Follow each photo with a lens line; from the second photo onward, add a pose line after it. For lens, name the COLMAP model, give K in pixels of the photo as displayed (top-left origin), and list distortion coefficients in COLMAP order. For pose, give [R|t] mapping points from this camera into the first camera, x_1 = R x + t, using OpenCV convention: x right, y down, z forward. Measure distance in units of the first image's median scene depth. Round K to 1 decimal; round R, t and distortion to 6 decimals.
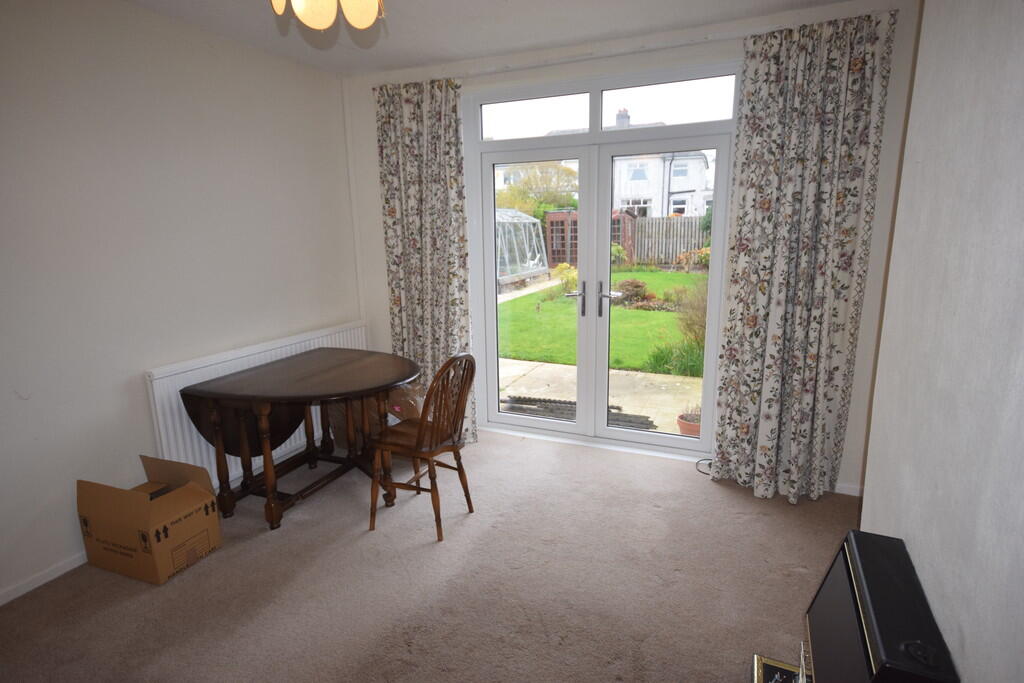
lens RADIAL K [[546.5, 0, 516.4], [0, 546.5, 342.4], [0, 0, 1]] dist [-0.000773, -0.000155]
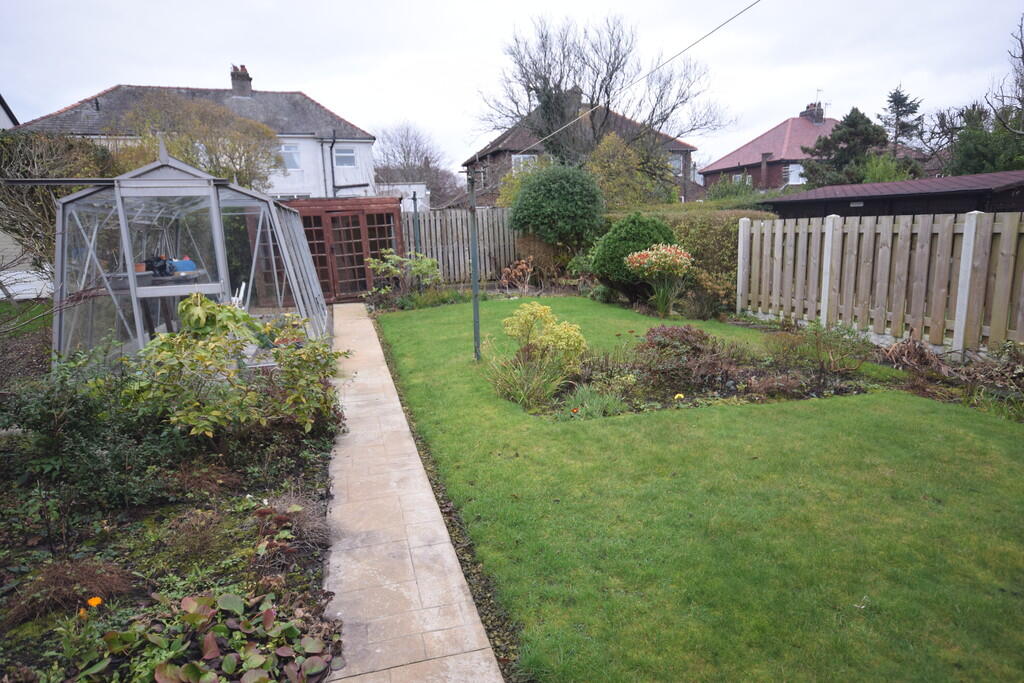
lens RADIAL K [[615.7, 0, 528.5], [0, 615.7, 340.0], [0, 0, 1]] dist [0.015924, 0.008110]
pose [[0.775309, -0.128414, 0.618390, -0.060912], [0.154462, 0.987932, 0.011496, -0.039116], [-0.612404, 0.086605, 0.785787, 0.206458]]
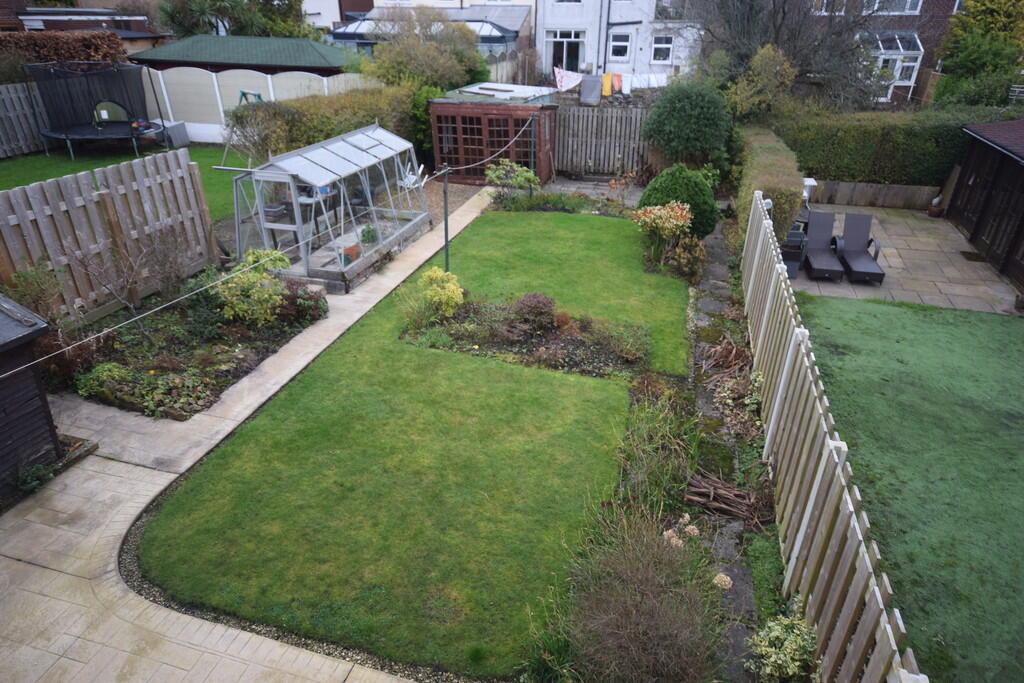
lens RADIAL K [[615.7, 0, 516.7], [0, 615.7, 350.9], [0, 0, 1]] dist [0.015924, 0.008110]
pose [[0.990939, -0.039517, 0.128367, 0.026708], [0.001865, 0.959694, 0.281042, -0.081793], [-0.134299, -0.278256, 0.951072, 0.077278]]
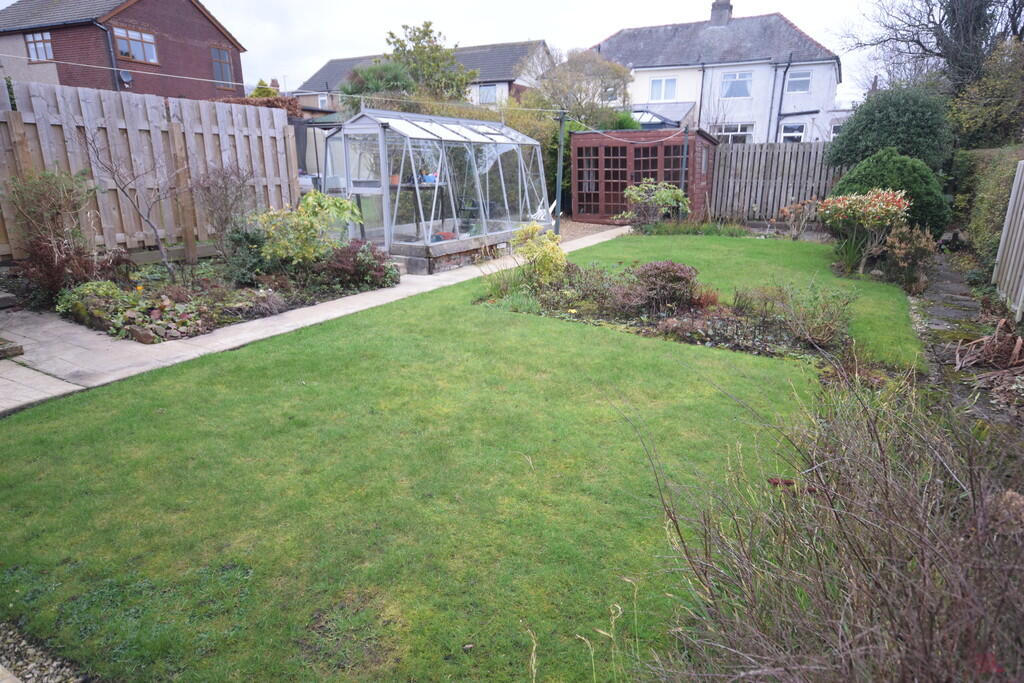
lens RADIAL K [[615.7, 0, 512.6], [0, 615.7, 345.9], [0, 0, 1]] dist [0.015924, 0.008110]
pose [[0.991906, 0.053231, -0.115279, 0.043831], [-0.043895, 0.995660, 0.082063, -0.024675], [0.119146, -0.076338, 0.989938, 0.137177]]
